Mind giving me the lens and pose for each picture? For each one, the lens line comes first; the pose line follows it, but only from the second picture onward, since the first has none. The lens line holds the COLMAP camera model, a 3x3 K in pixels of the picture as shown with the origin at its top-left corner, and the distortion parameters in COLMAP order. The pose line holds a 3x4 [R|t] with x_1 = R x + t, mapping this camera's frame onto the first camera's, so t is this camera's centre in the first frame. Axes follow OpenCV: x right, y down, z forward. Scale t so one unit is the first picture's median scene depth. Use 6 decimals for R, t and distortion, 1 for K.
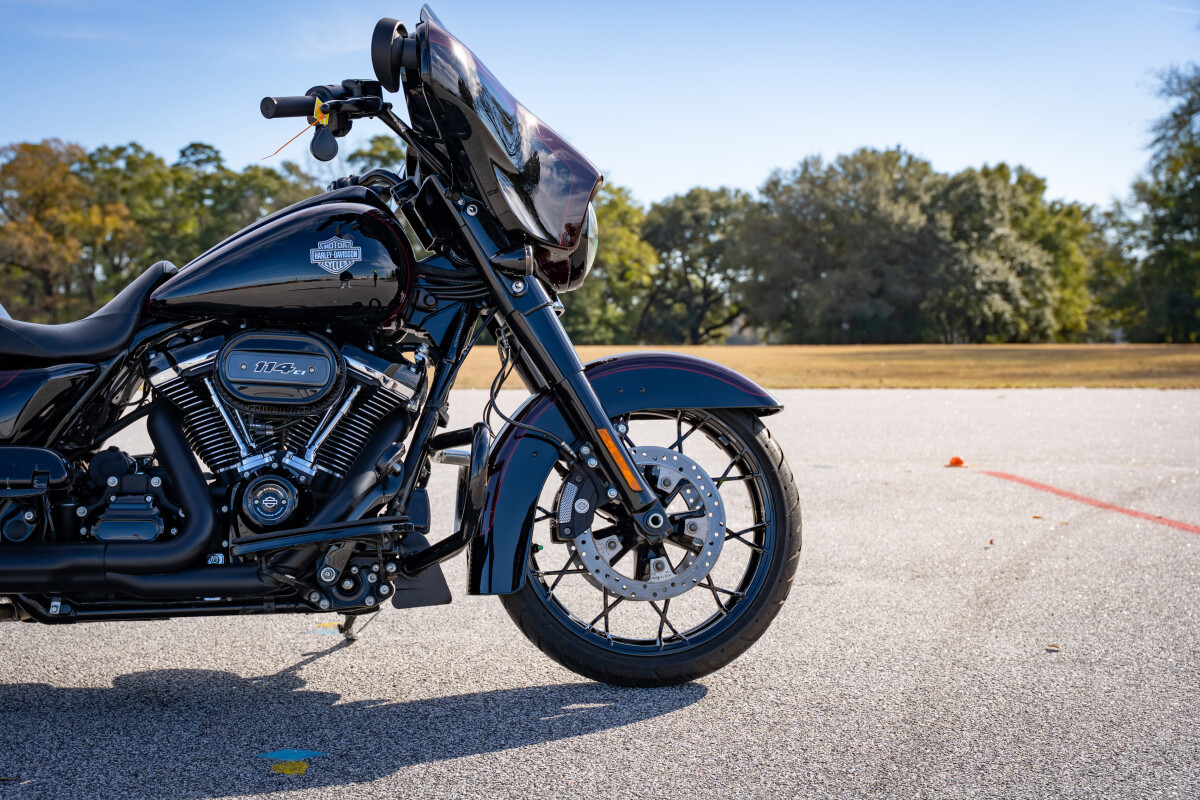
lens RADIAL K [[1433.7, 0, 587.3], [0, 1433.7, 433.3], [0, 0, 1]] dist [0.010558, 0.000000]
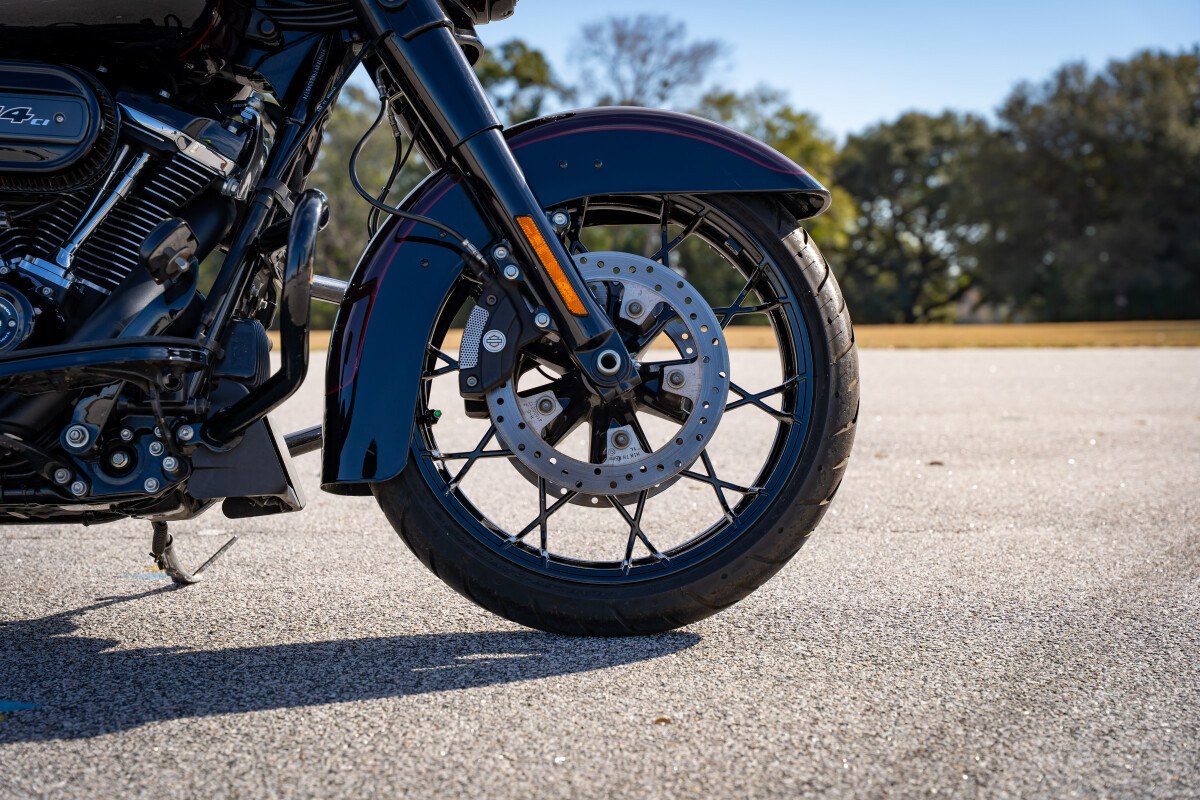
lens RADIAL K [[1979.8, 0, 601.6], [0, 1979.8, 401.9], [0, 0, 1]] dist [0.043775, 0.000000]
pose [[0.996902, -0.002453, -0.078614, 0.110633], [0.000432, 0.999669, -0.025720, 0.099091], [0.078651, 0.025606, 0.996573, 0.137338]]
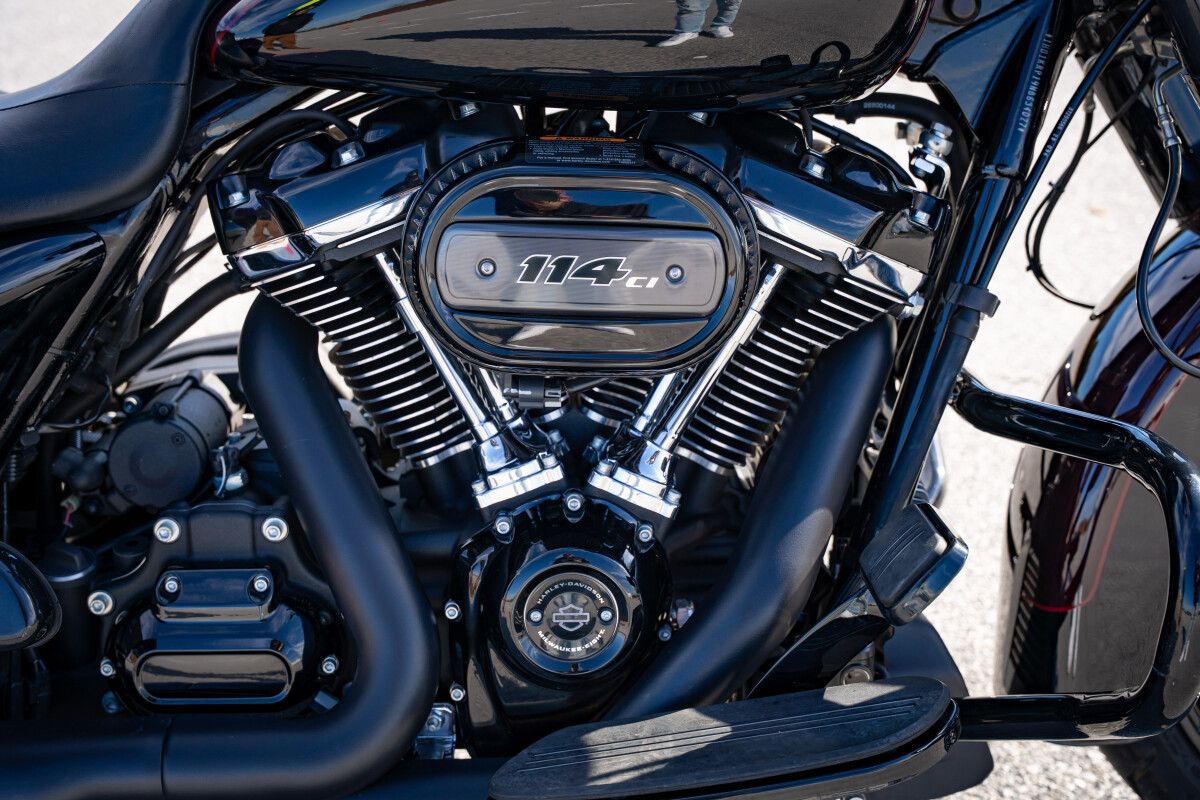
lens RADIAL K [[1618.4, 0, 597.4], [0, 1618.4, 399.0], [0, 0, 1]] dist [0.069320, 0.000000]
pose [[0.995433, 0.023556, -0.092508, -0.165017], [0.011869, 0.931017, 0.364784, -0.154792], [0.094720, -0.364216, 0.926485, 0.583385]]
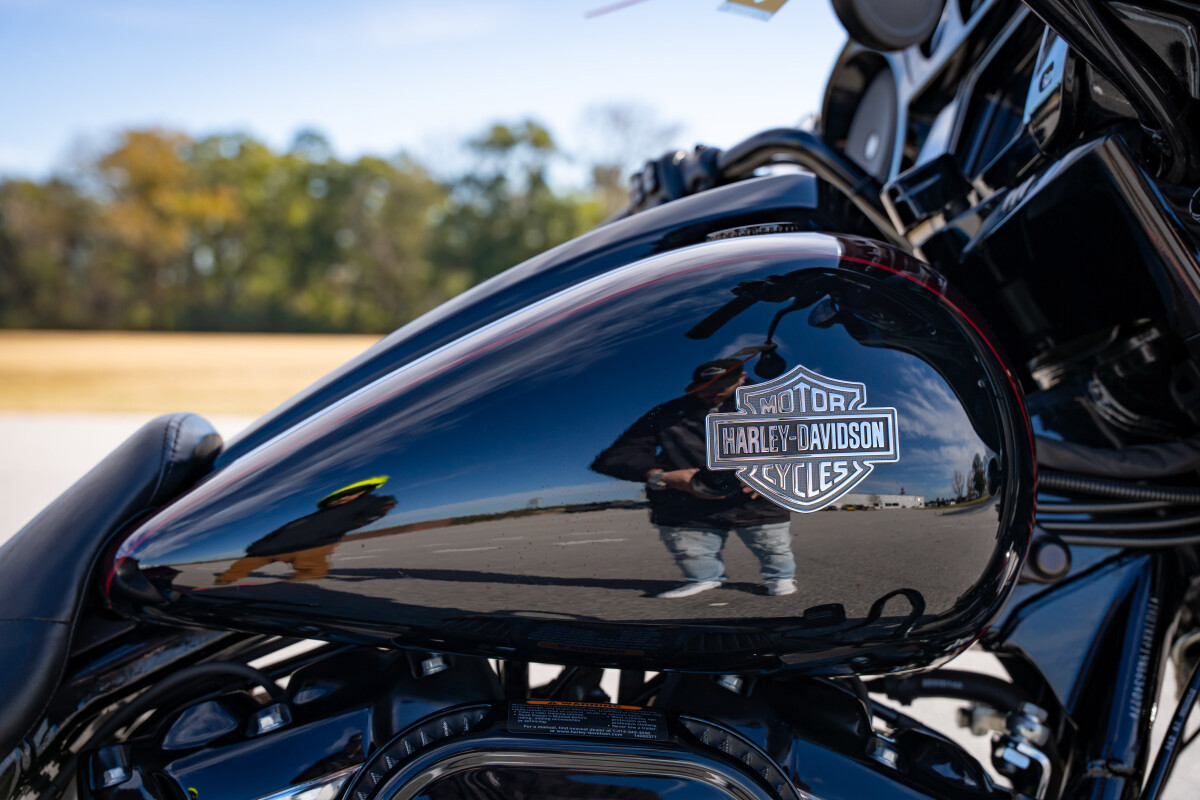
lens RADIAL K [[1496.6, 0, 596.2], [0, 1496.6, 398.0], [0, 0, 1]] dist [-0.003700, 0.000000]
pose [[0.997364, 0.018020, -0.070282, -0.186056], [-0.019592, 0.999572, -0.021744, -0.119970], [0.069860, 0.023064, 0.997290, 0.697828]]
